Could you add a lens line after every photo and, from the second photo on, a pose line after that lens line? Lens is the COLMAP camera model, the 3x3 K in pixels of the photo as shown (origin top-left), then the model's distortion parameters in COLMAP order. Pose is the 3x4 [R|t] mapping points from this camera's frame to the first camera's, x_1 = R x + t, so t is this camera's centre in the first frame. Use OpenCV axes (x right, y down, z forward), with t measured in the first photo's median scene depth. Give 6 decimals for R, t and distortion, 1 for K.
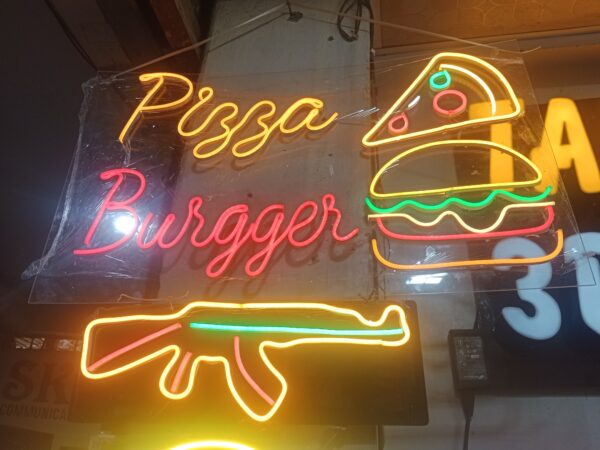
lens RADIAL K [[469.2, 0, 299.3], [0, 469.2, 214.9], [0, 0, 1]] dist [0.071627, -0.129847]
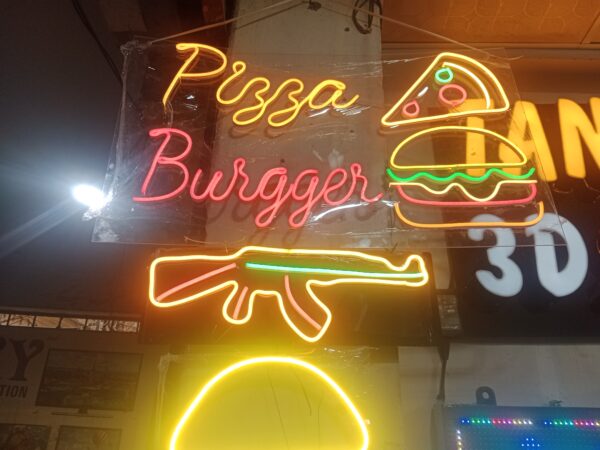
lens RADIAL K [[469.2, 0, 299.3], [0, 469.2, 214.9], [0, 0, 1]] dist [0.071627, -0.129847]
pose [[0.987582, 0.054471, 0.147361, -0.239770], [-0.057945, 0.998131, 0.019387, 0.068533], [-0.146029, -0.027685, 0.988893, -0.142924]]
